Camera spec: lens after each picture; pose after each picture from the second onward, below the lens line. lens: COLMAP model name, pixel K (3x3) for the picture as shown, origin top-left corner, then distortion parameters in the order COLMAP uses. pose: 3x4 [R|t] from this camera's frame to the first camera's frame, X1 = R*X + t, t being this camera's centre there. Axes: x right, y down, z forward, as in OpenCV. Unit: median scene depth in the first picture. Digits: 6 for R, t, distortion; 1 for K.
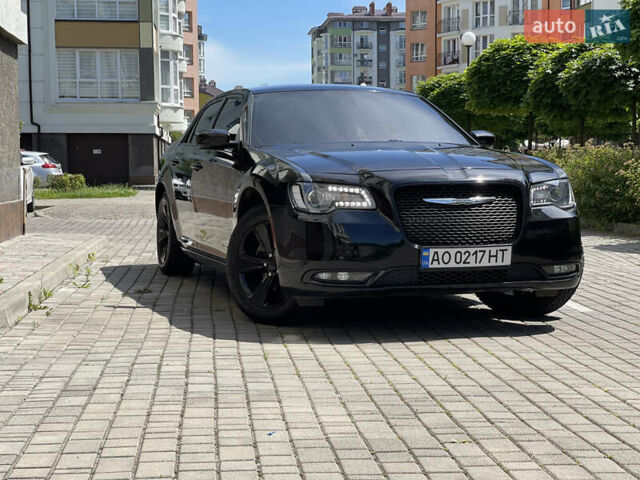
lens RADIAL K [[1179.4, 0, 330.6], [0, 1179.4, 242.1], [0, 0, 1]] dist [0.195650, -0.066627]
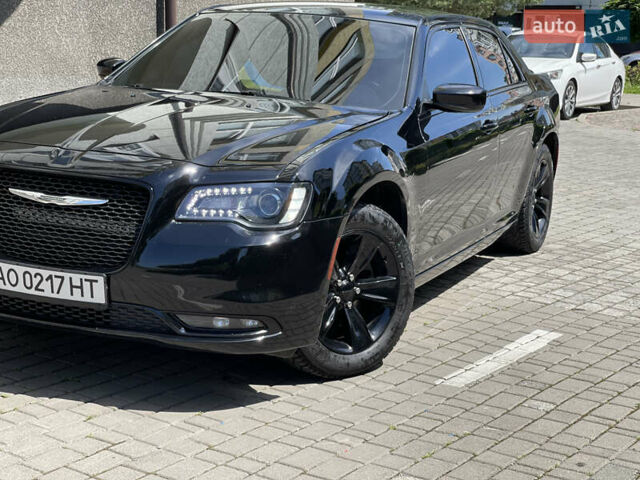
lens RADIAL K [[1177.9, 0, 320.0], [0, 1177.9, 240.0], [0, 0, 1]] dist [0.208795, -0.069207]
pose [[0.757809, 0.161760, -0.632107, 0.661887], [-0.097330, 0.985967, 0.135631, -0.118854], [0.645176, -0.041260, 0.762919, 0.575854]]
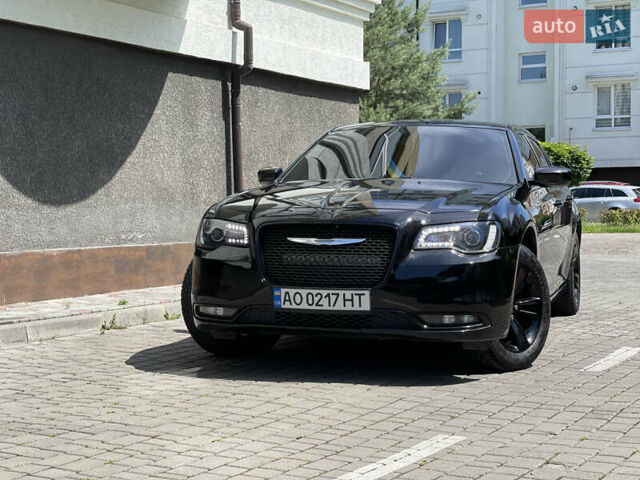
lens RADIAL K [[1177.9, 0, 320.0], [0, 1177.9, 240.0], [0, 0, 1]] dist [0.208795, -0.069207]
pose [[0.823645, 0.029900, -0.566316, 0.655323], [-0.046584, 0.998802, -0.015017, -0.021234], [0.565189, 0.038750, 0.824051, 0.200225]]
